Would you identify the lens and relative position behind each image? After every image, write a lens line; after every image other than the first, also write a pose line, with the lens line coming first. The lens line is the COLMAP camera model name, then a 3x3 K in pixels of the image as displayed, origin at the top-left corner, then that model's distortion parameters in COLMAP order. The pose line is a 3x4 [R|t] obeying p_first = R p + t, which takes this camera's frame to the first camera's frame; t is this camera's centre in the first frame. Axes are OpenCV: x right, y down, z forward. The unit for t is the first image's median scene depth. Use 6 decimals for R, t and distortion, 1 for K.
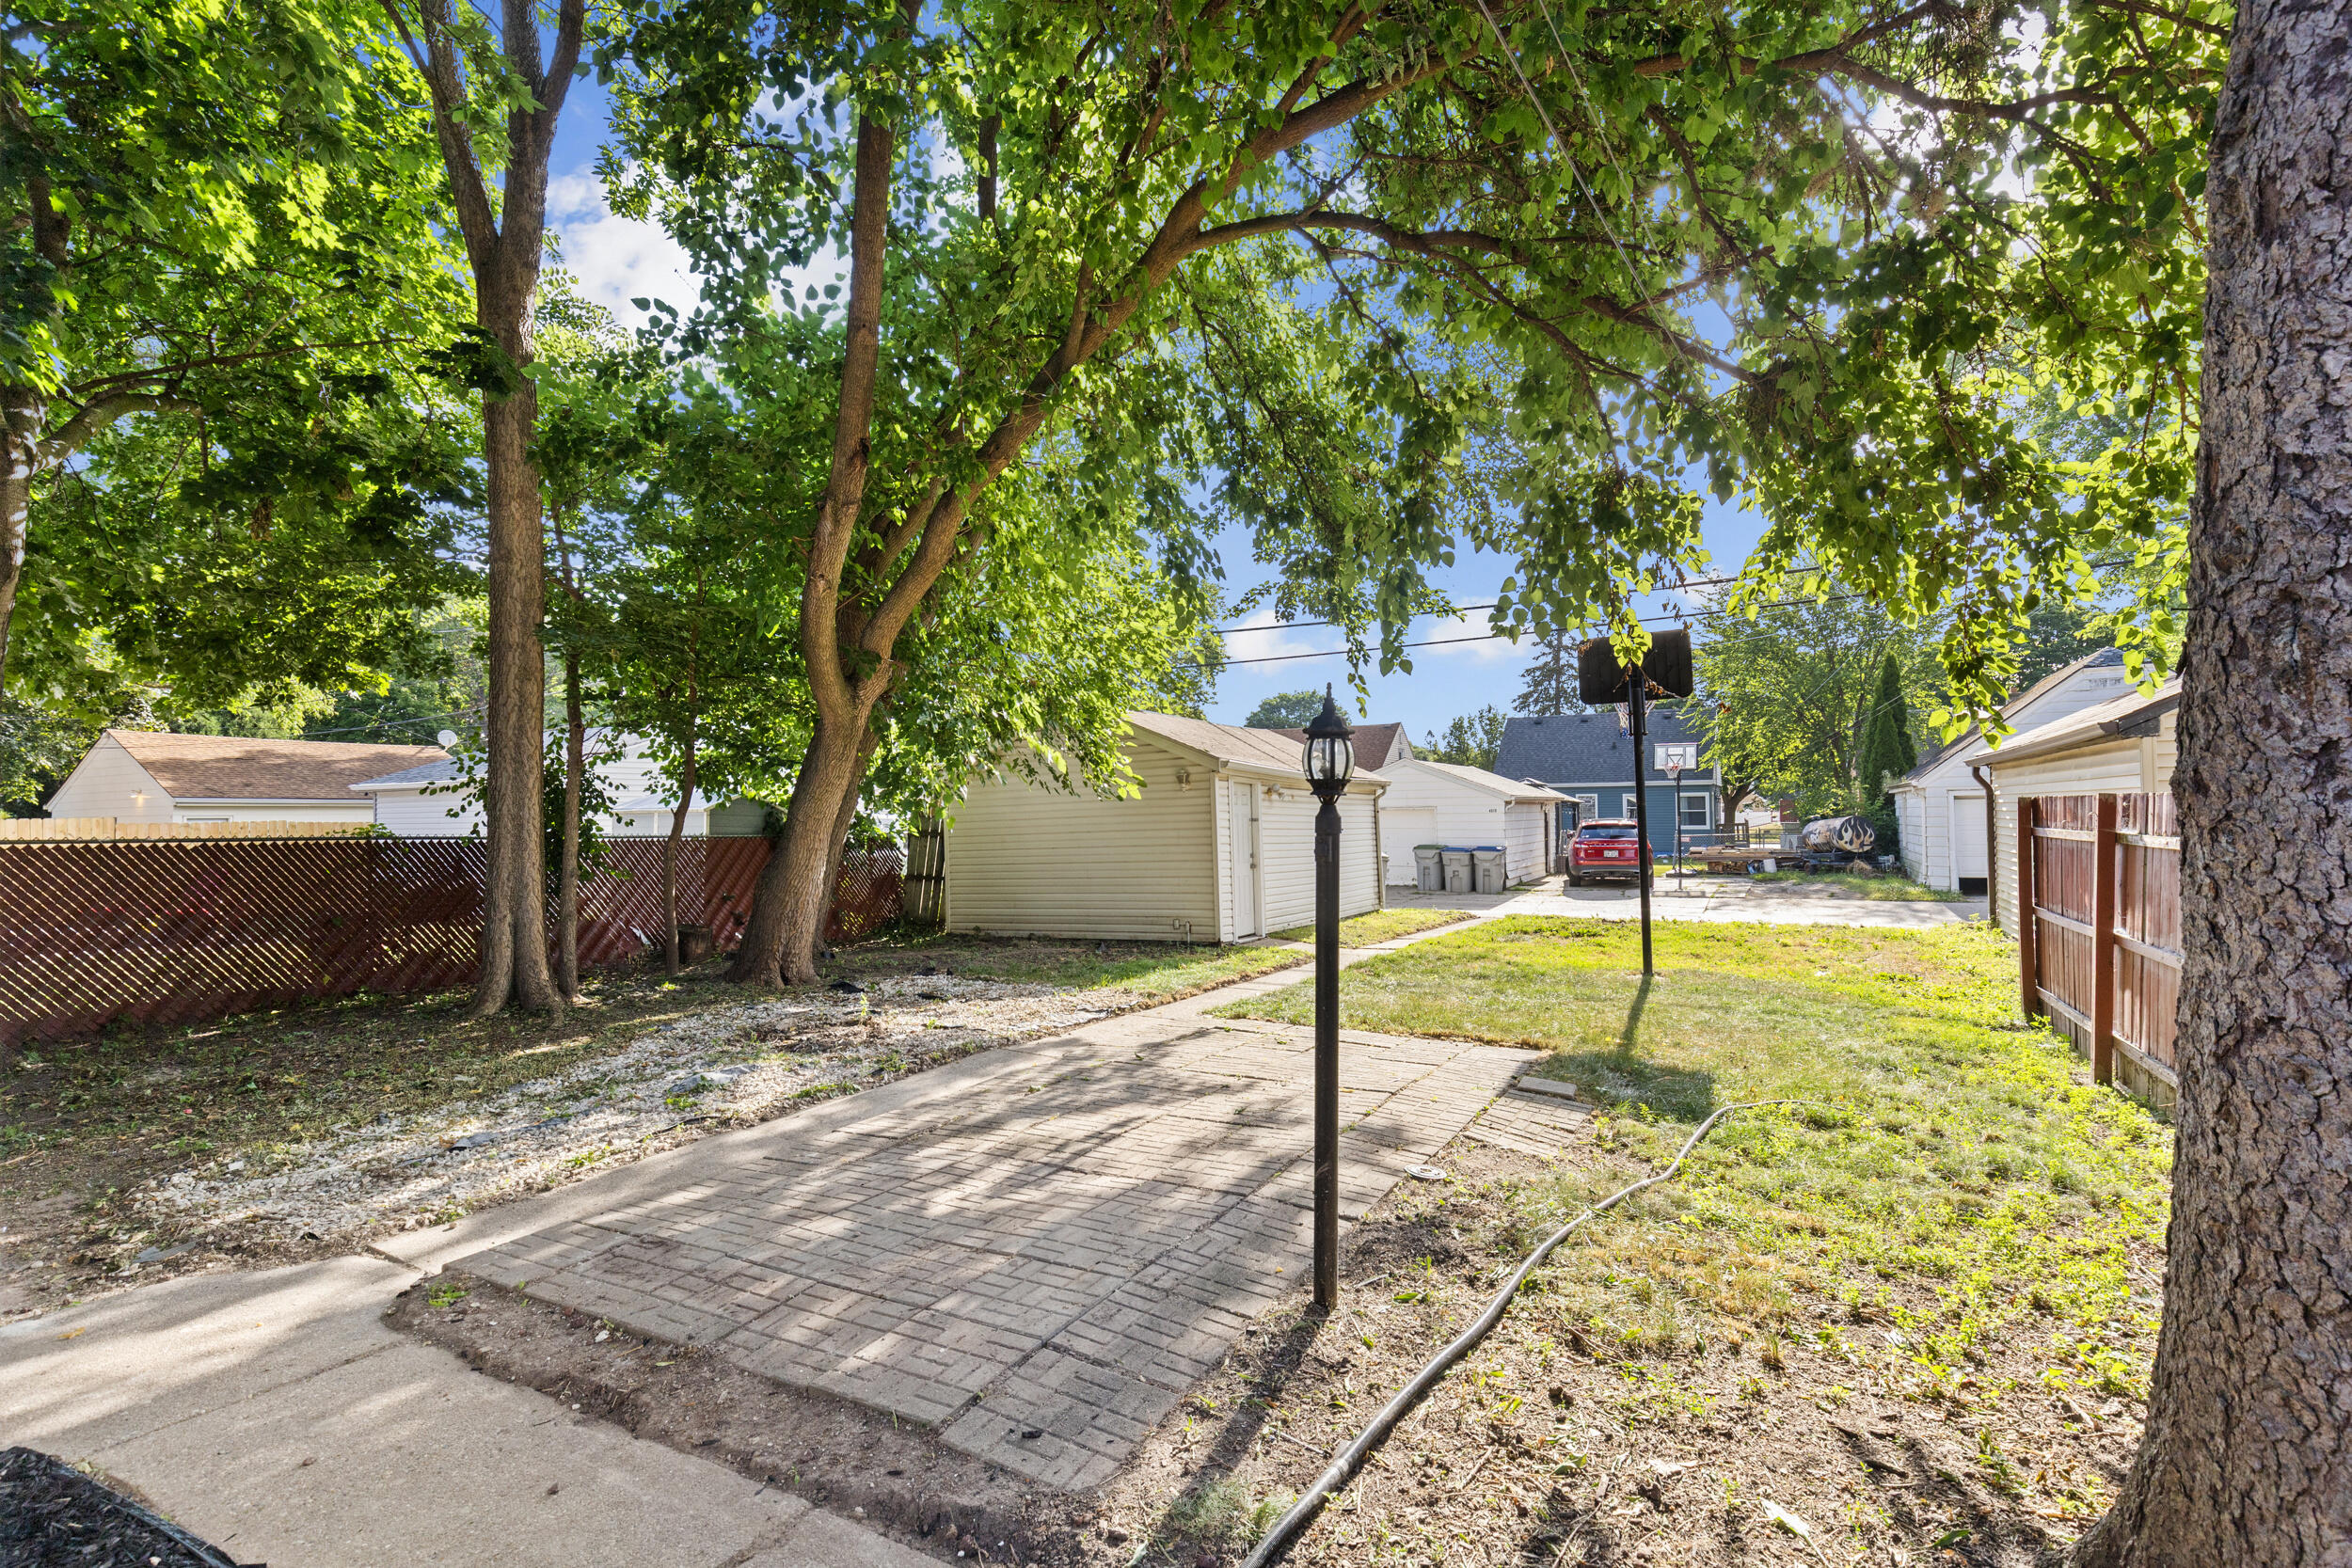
lens RADIAL K [[1068.6, 0, 1185.7], [0, 1068.6, 795.2], [0, 0, 1]] dist [0.003601, -0.000737]
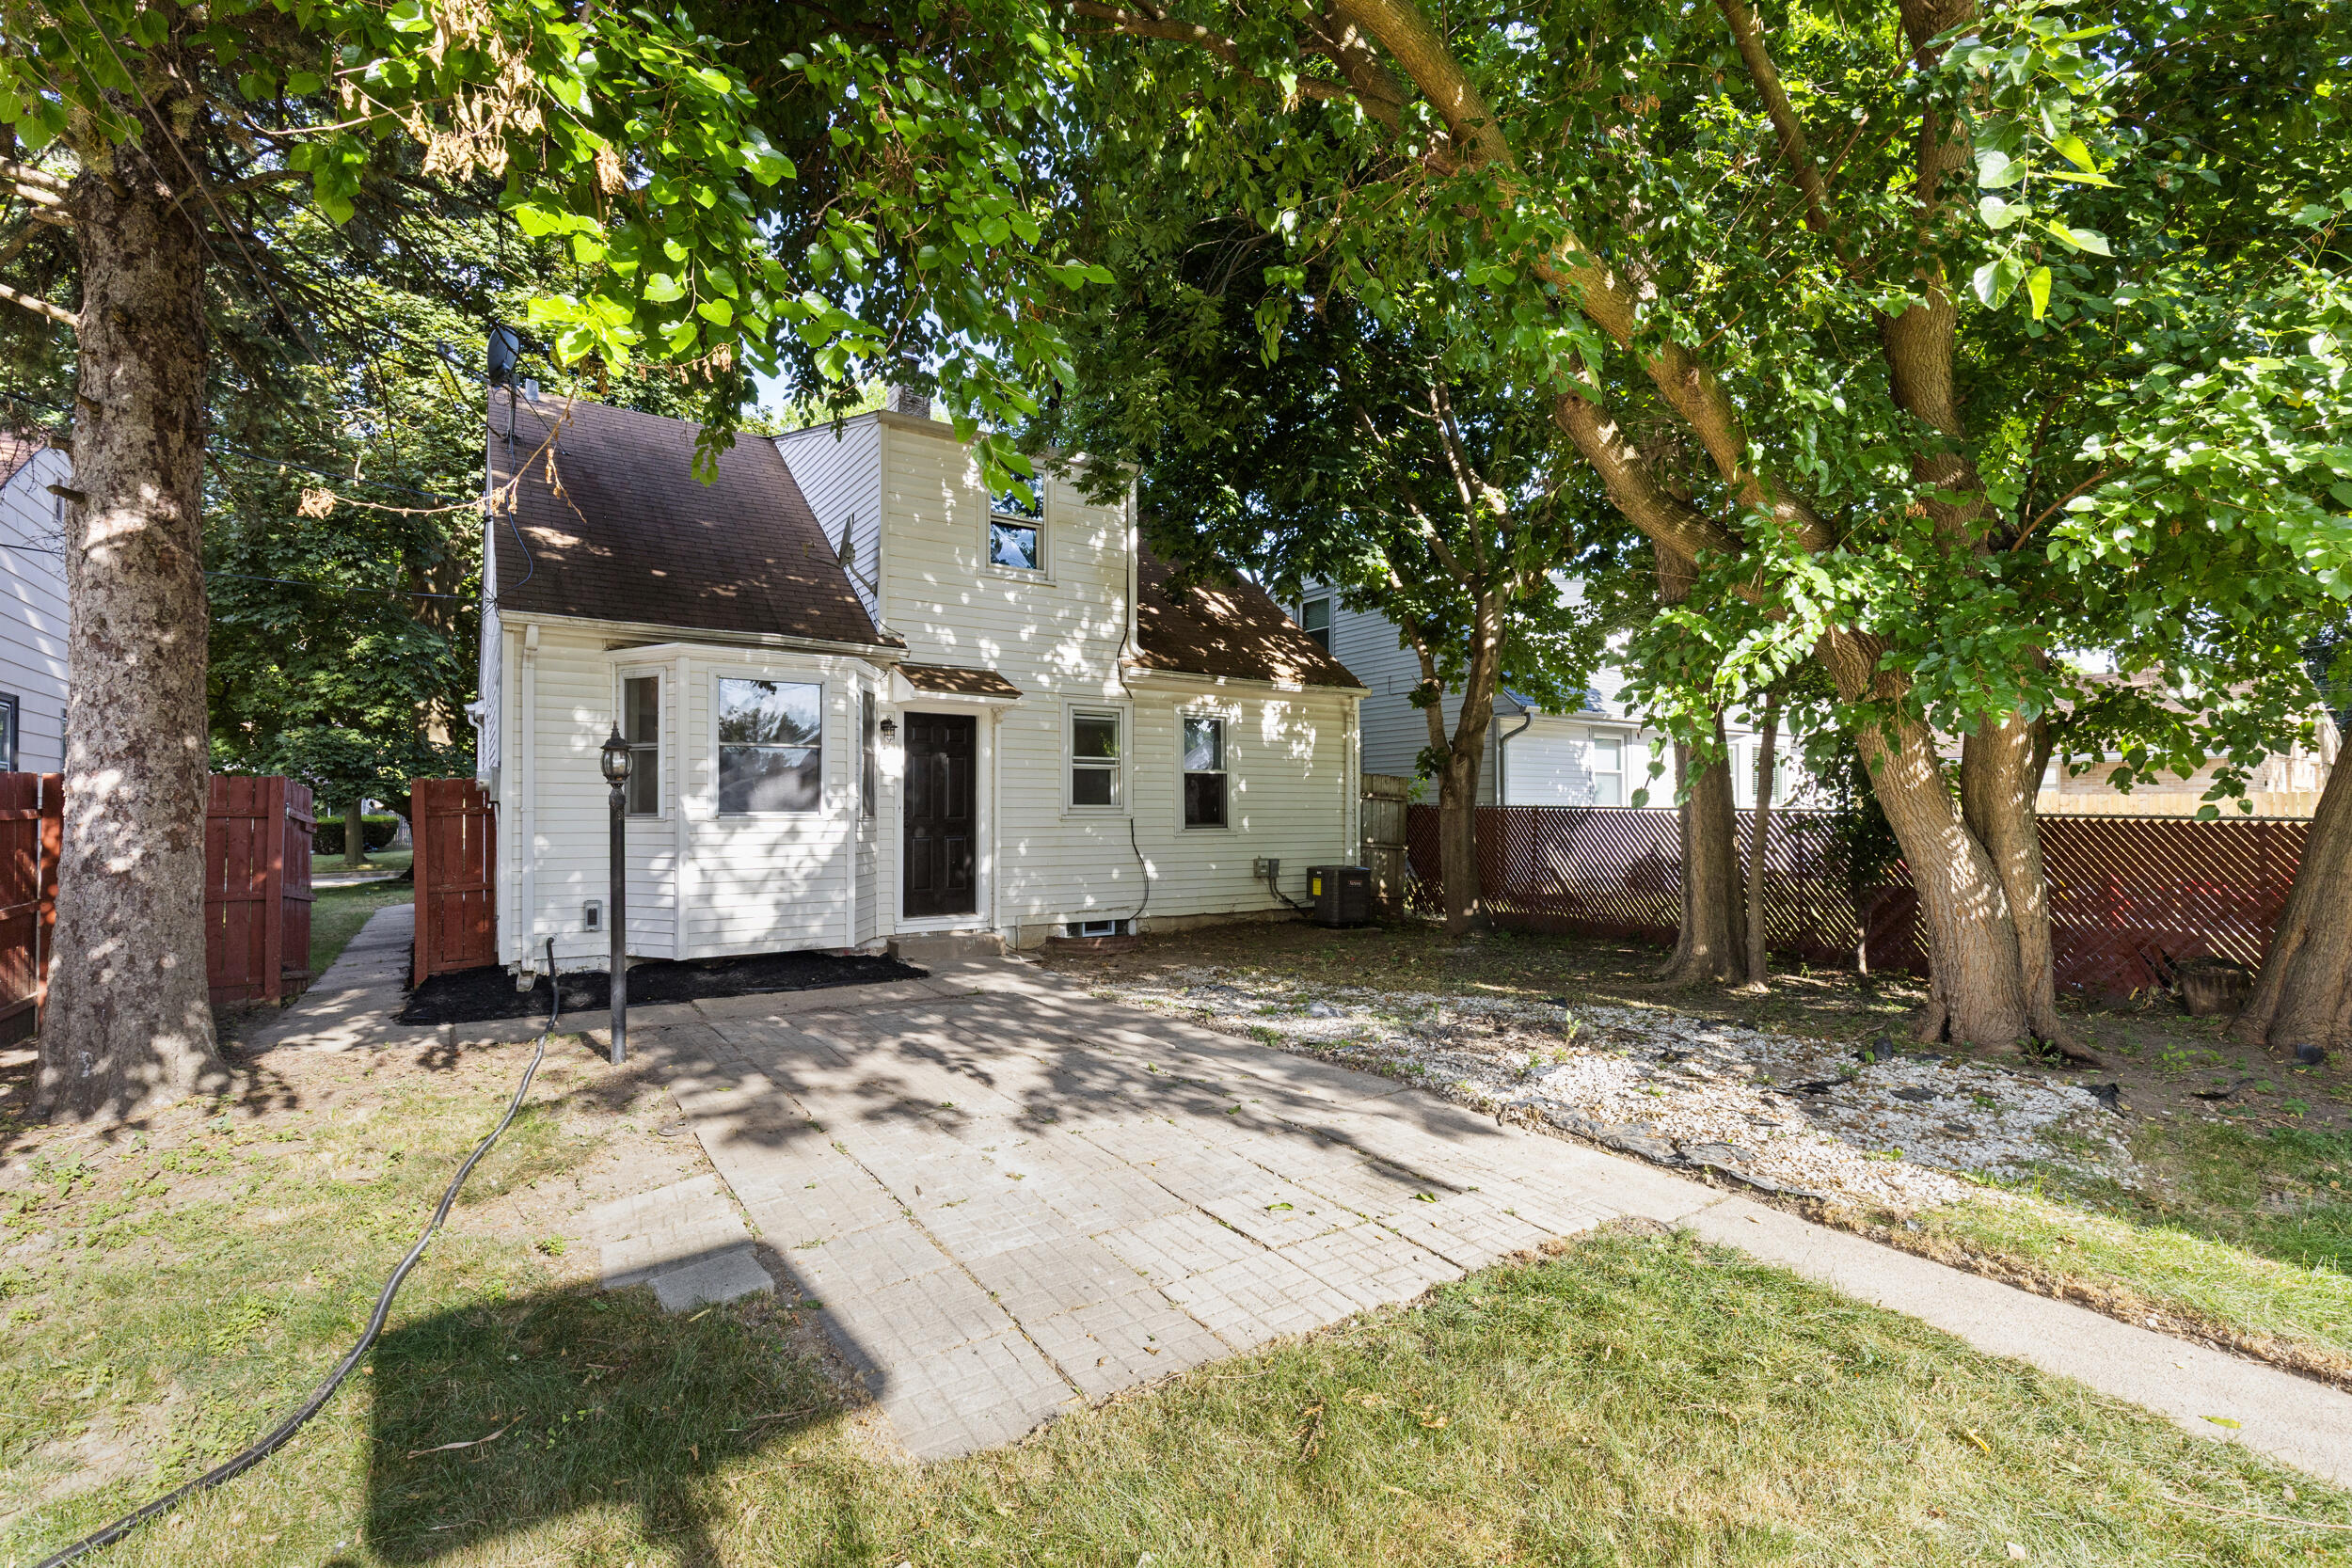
lens RADIAL K [[1080.6, 0, 1170.9], [0, 1080.6, 792.4], [0, 0, 1]] dist [0.002685, 0.000715]
pose [[-0.486539, -0.001583, -0.873658, 0.702815], [0.011738, 0.999896, -0.008349, 0.037151], [0.873580, -0.014317, -0.486470, 1.500109]]
